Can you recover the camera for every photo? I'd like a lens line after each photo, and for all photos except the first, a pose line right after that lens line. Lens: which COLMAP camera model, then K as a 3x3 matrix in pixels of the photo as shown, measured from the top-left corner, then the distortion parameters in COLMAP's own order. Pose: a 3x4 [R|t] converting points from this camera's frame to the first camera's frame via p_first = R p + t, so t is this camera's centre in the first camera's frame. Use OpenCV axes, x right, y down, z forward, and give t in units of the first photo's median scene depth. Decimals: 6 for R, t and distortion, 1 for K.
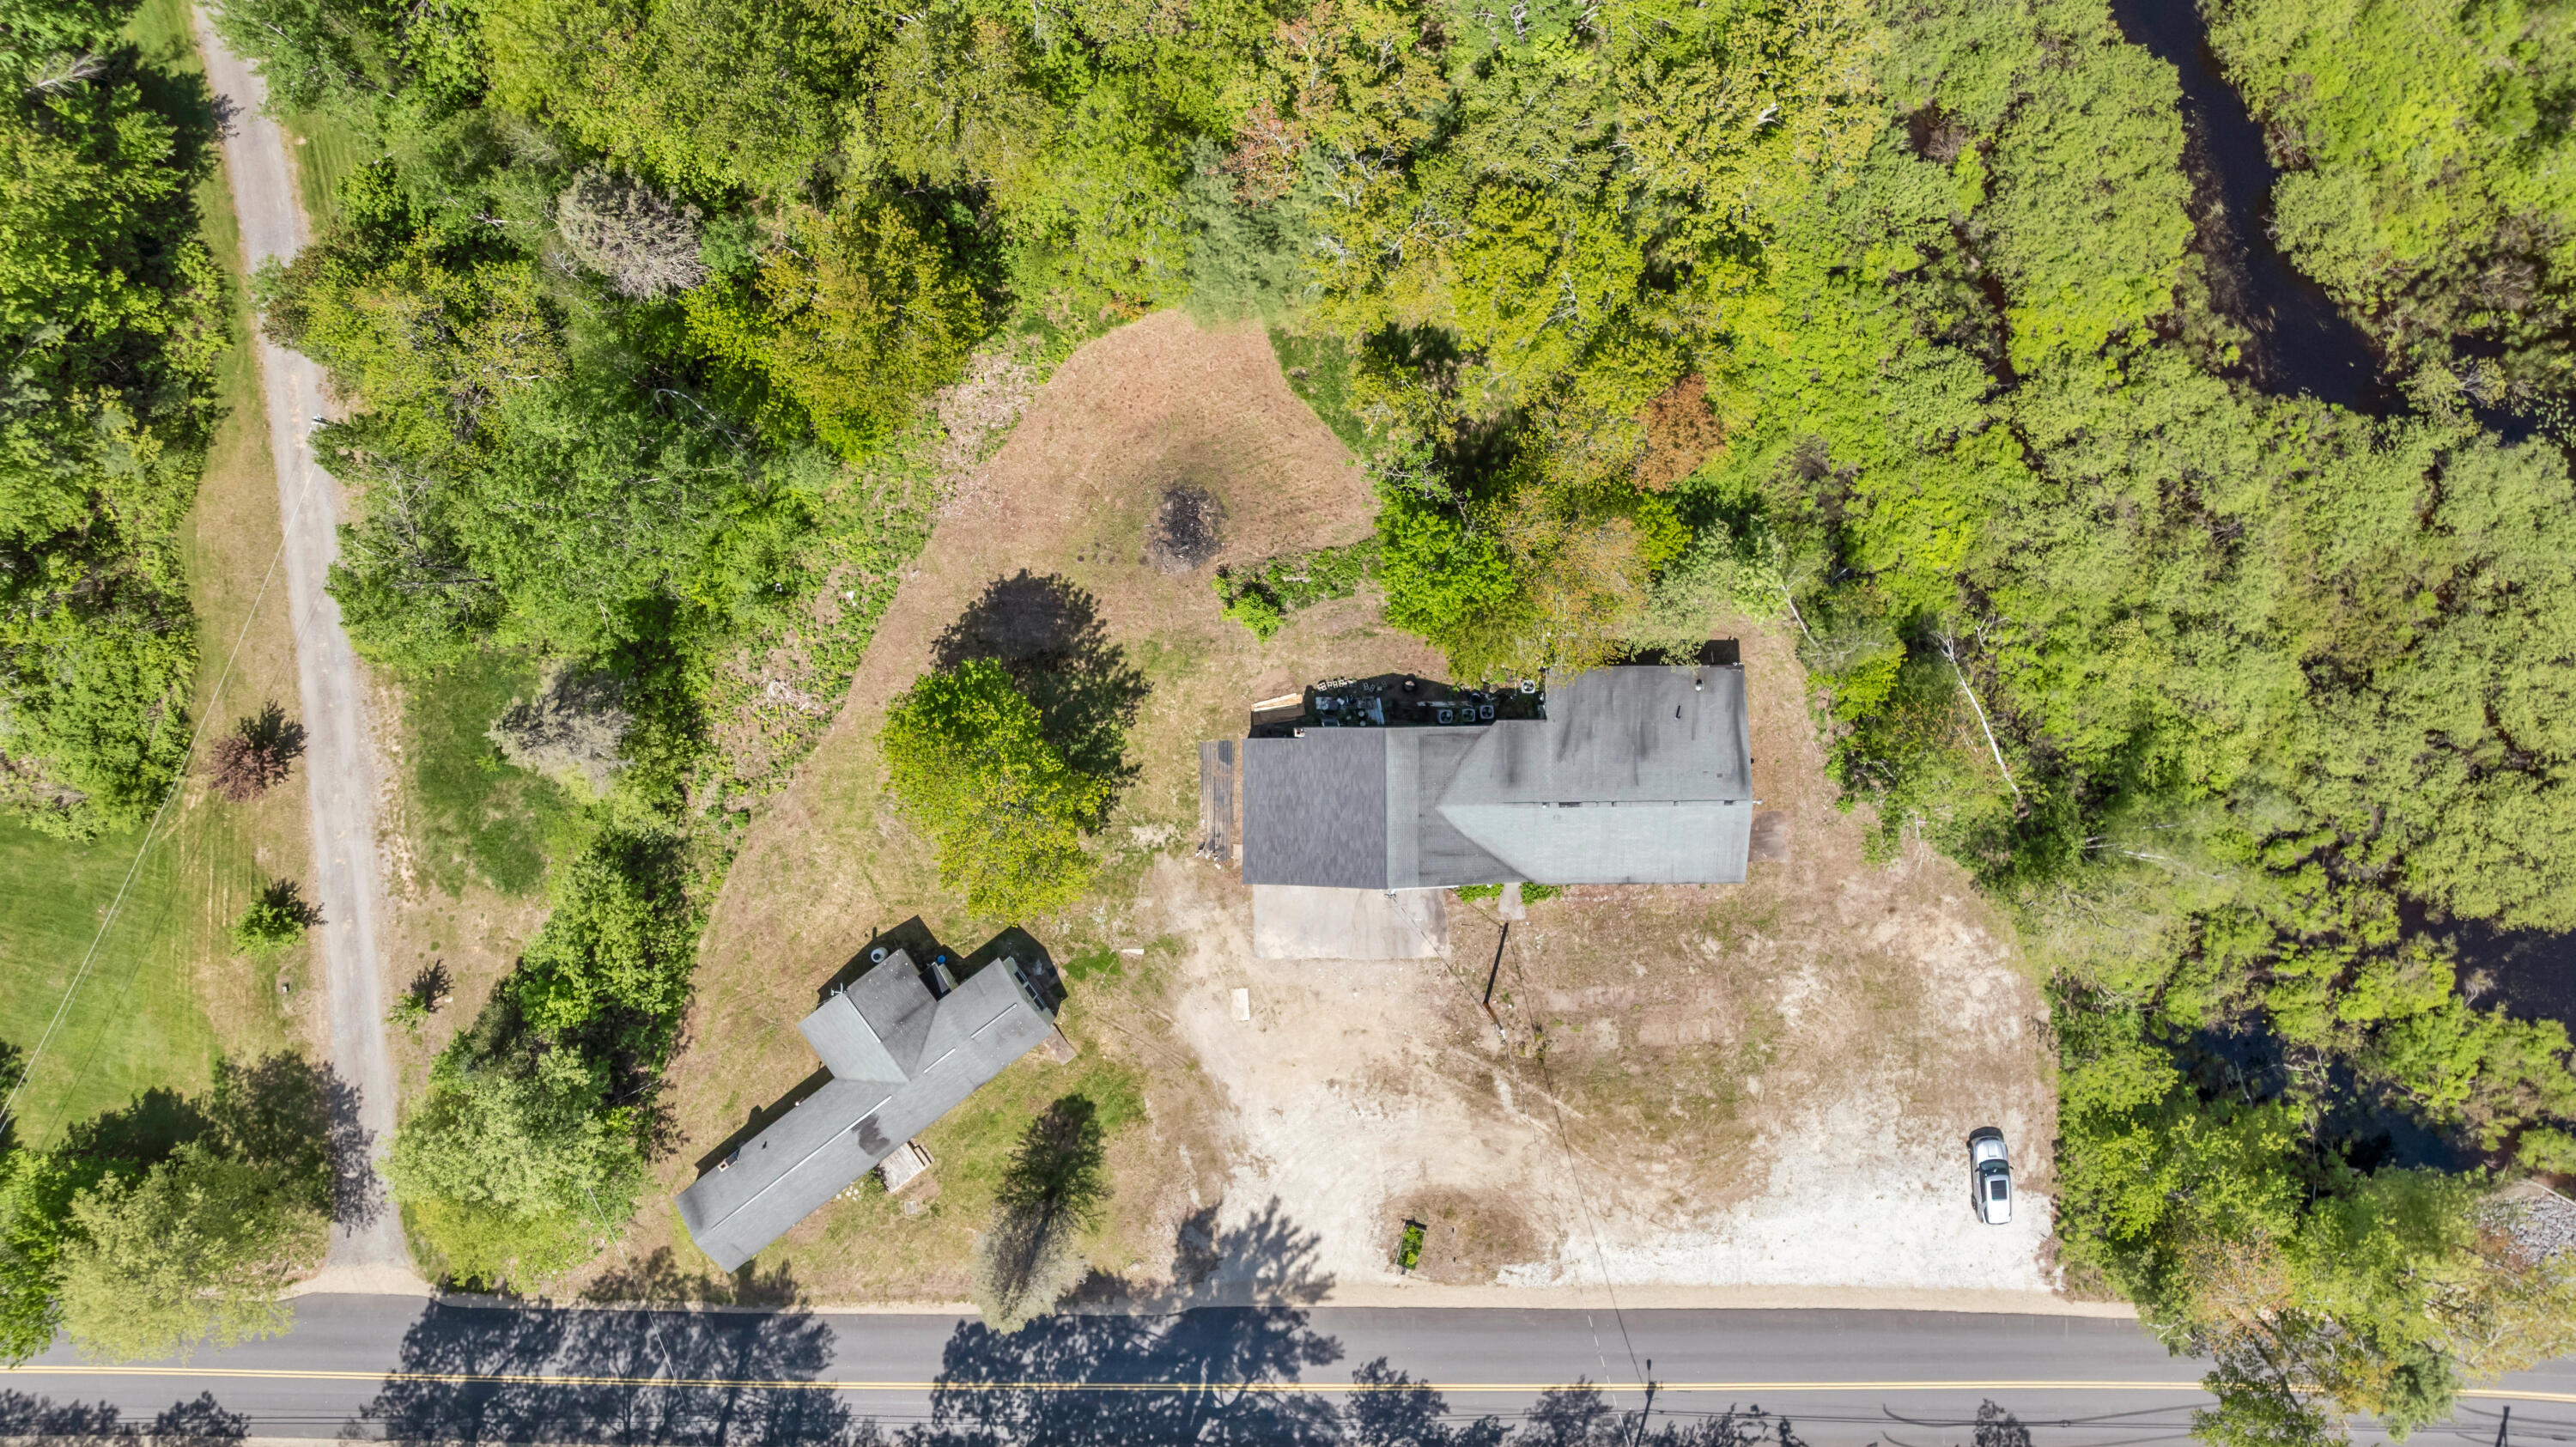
lens RADIAL K [[1819.3, 0, 1290.4], [0, 1819.3, 719.8], [0, 0, 1]] dist [-0.025212, 0.034753]
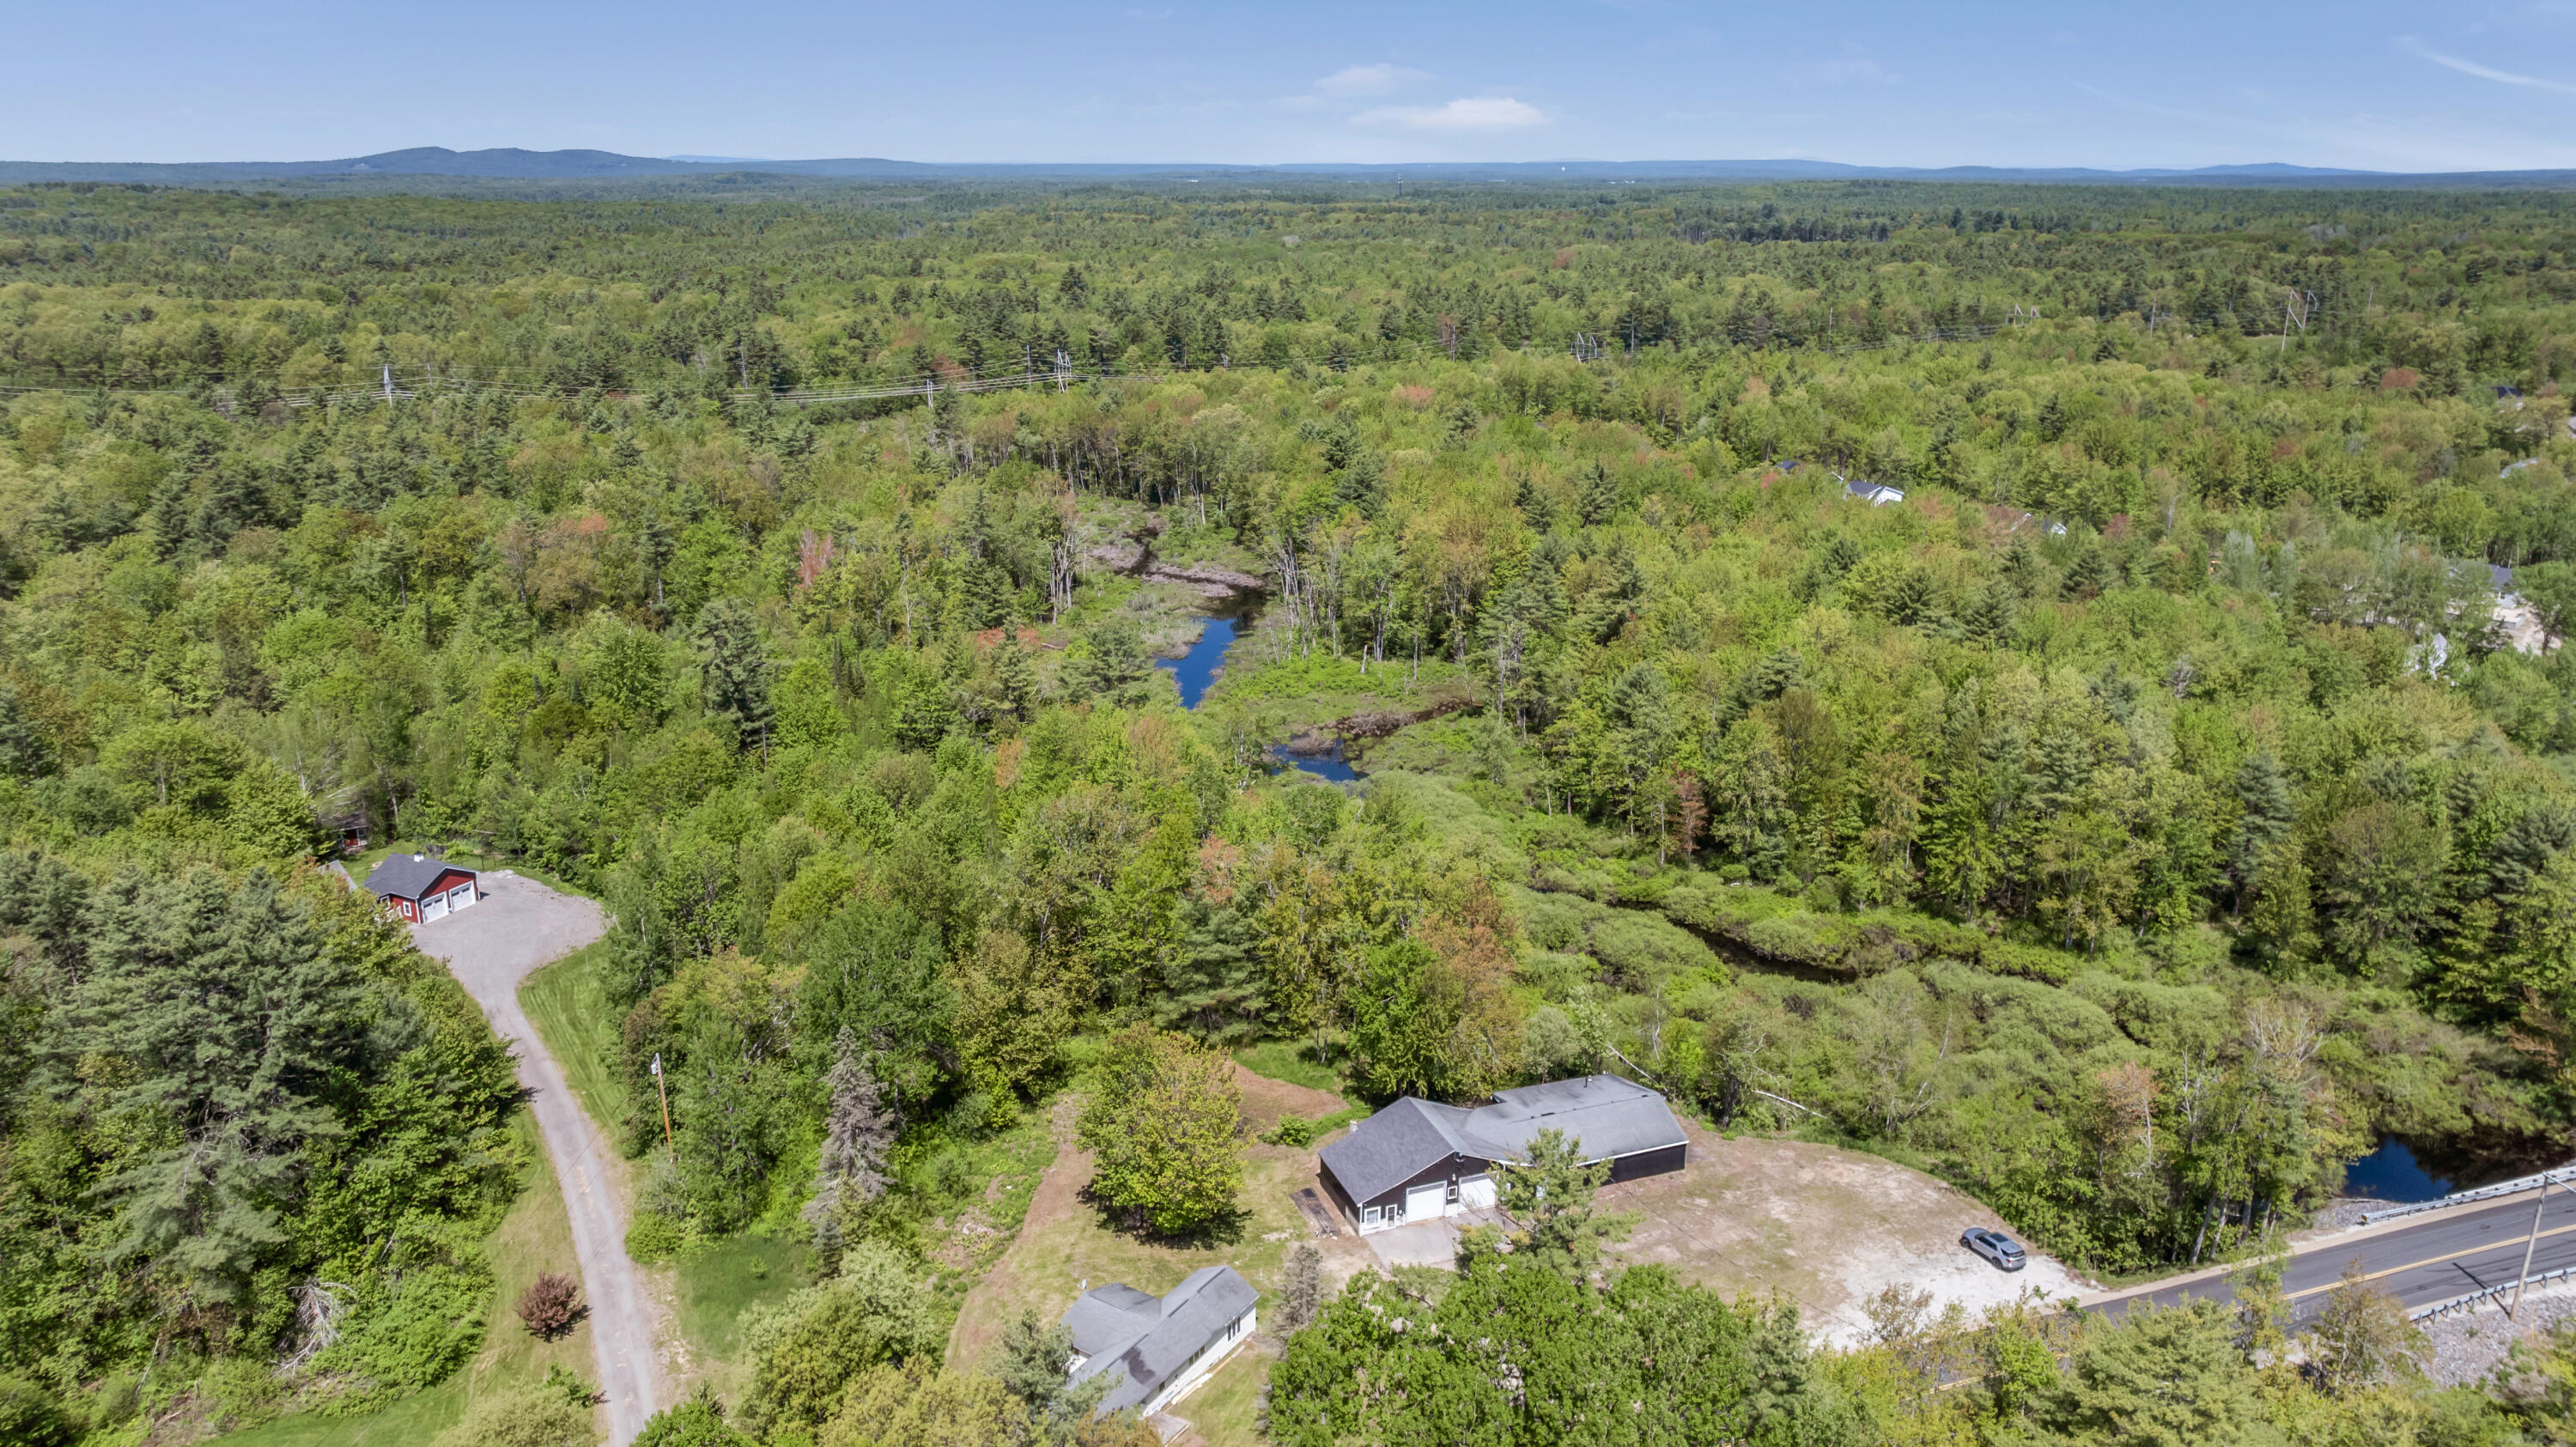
lens RADIAL K [[1800.7, 0, 1296.9], [0, 1800.7, 723.0], [0, 0, 1]] dist [-0.002658, -0.001521]
pose [[0.937063, -0.108710, 0.331807, -0.448871], [0.349051, 0.267791, -0.898027, 1.118795], [0.008769, 0.957325, 0.288882, 0.280979]]
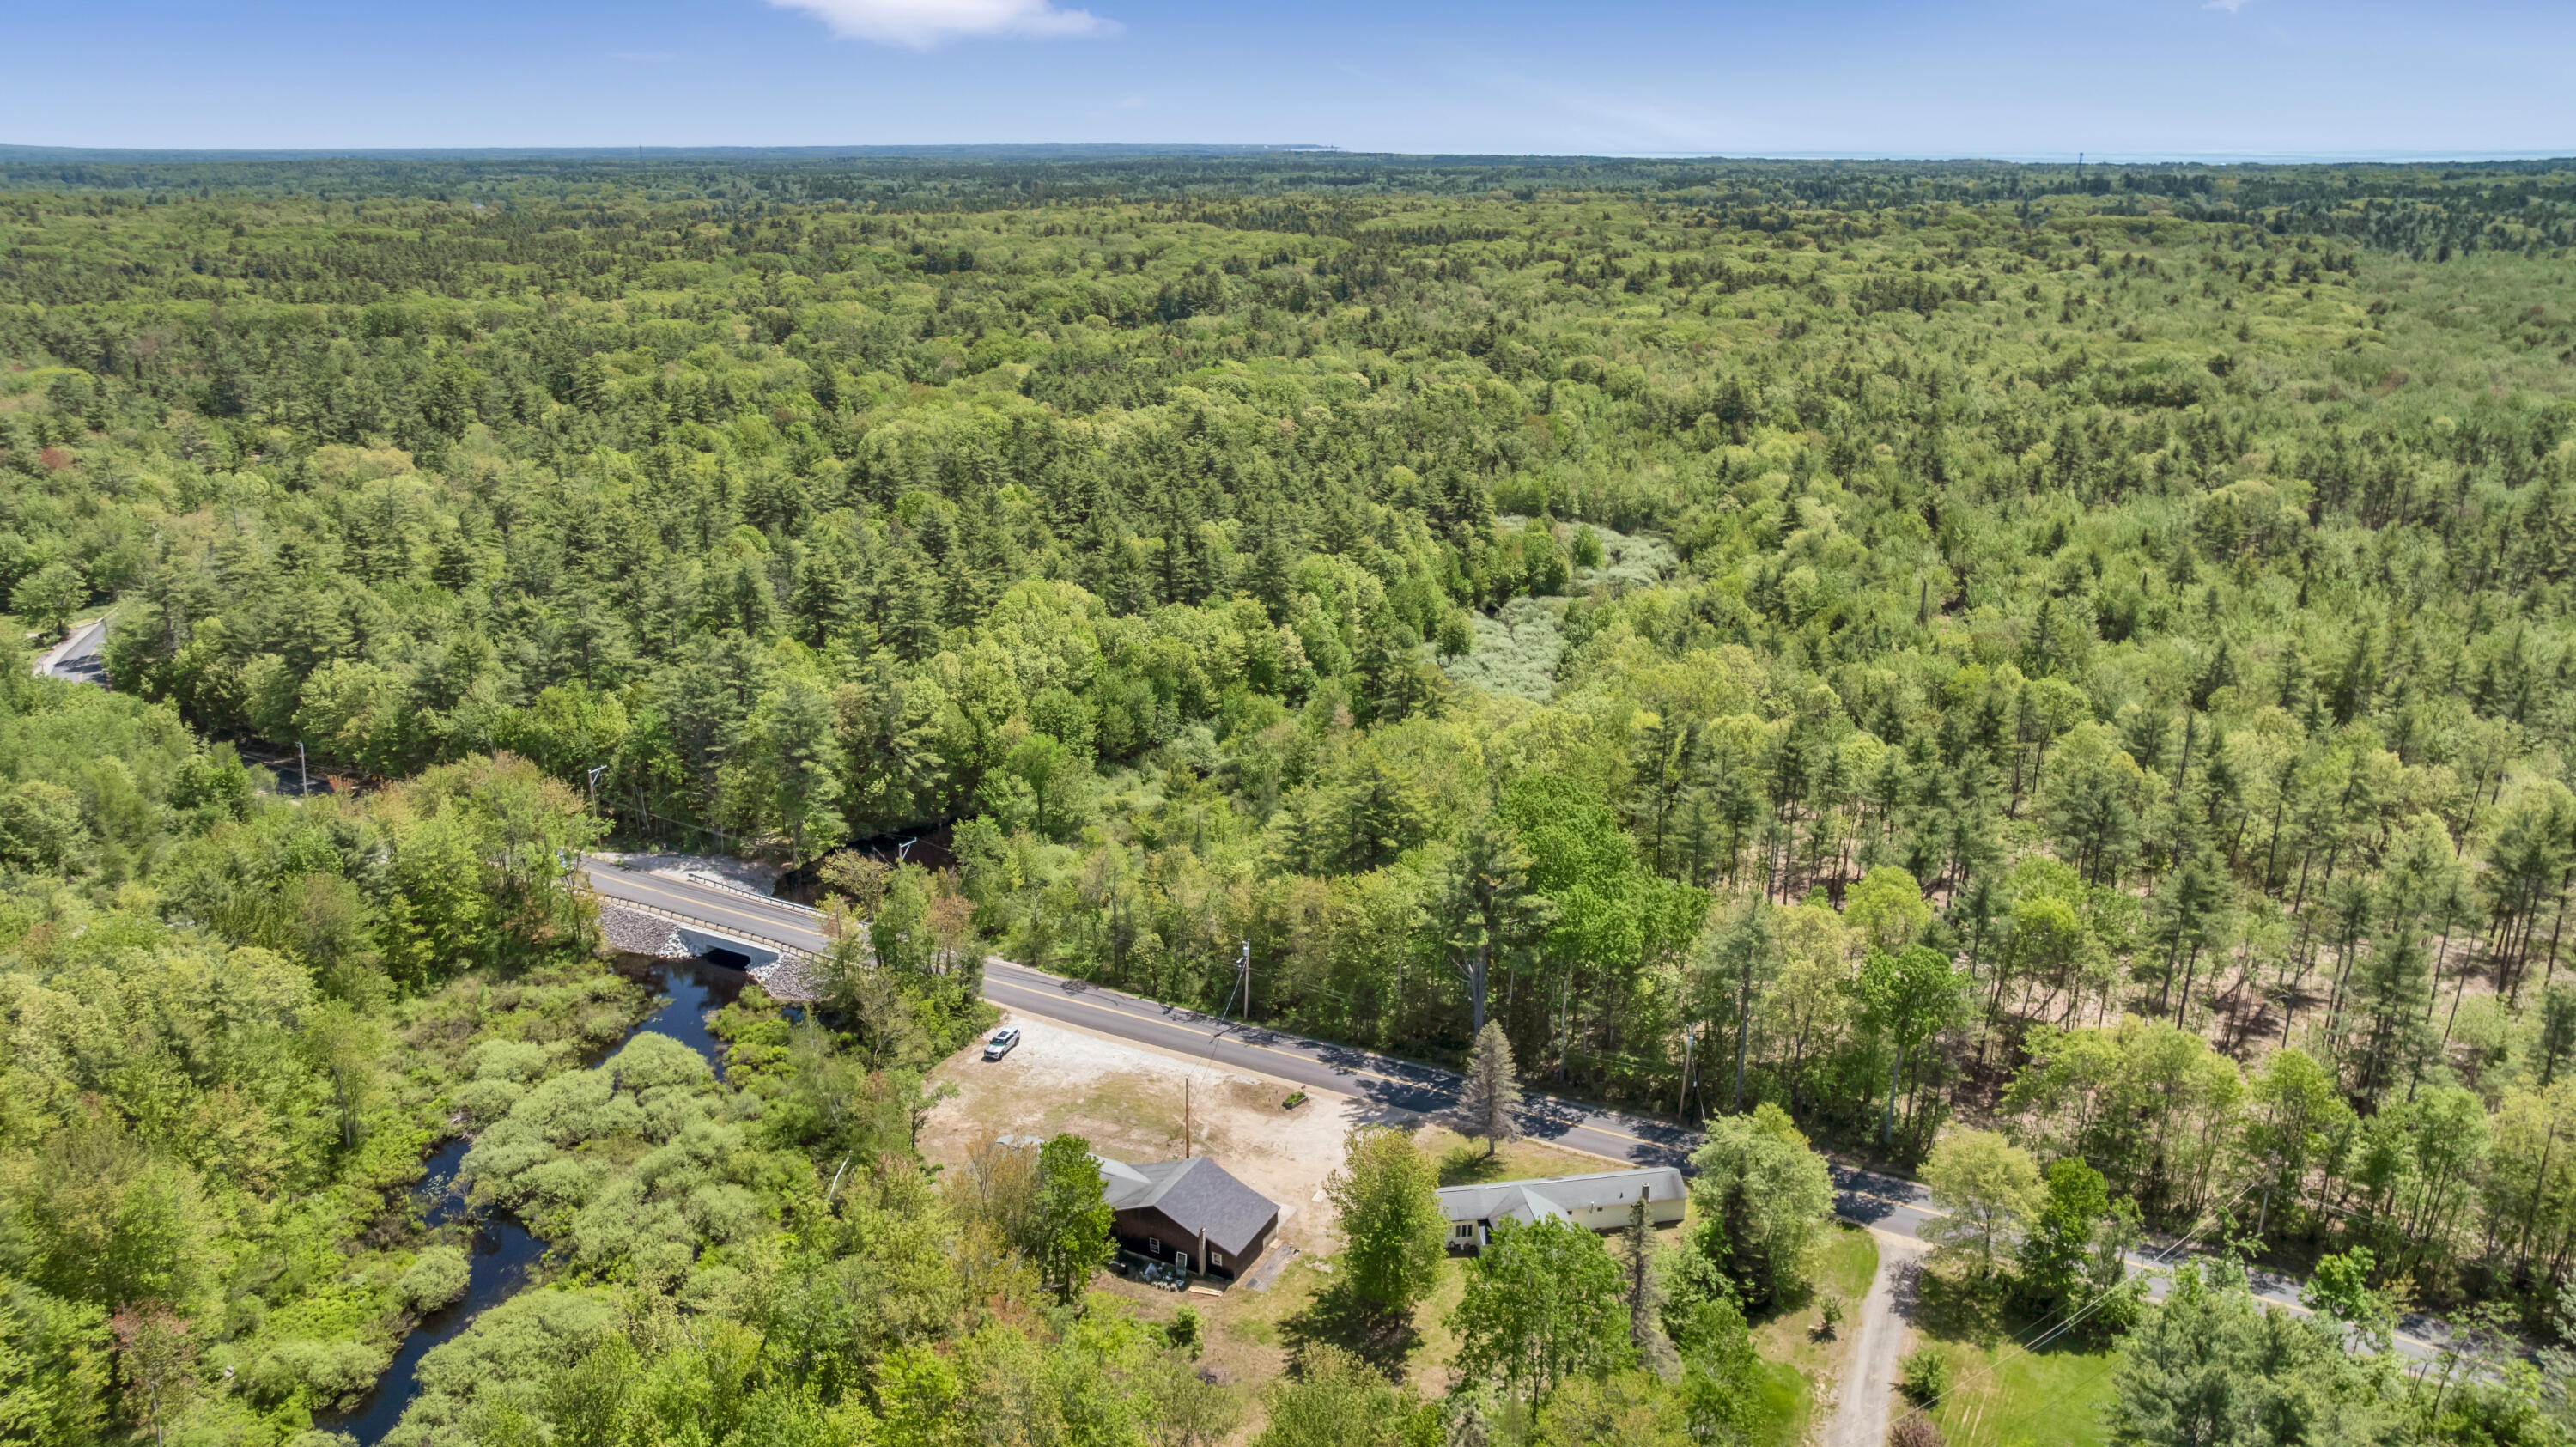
lens RADIAL K [[1800.7, 0, 1296.9], [0, 1800.7, 723.0], [0, 0, 1]] dist [-0.002658, -0.001521]
pose [[-0.888561, -0.141507, 0.436389, -0.647303], [0.458625, -0.296983, 0.837535, -1.066176], [0.011083, 0.944339, 0.328786, 0.077549]]
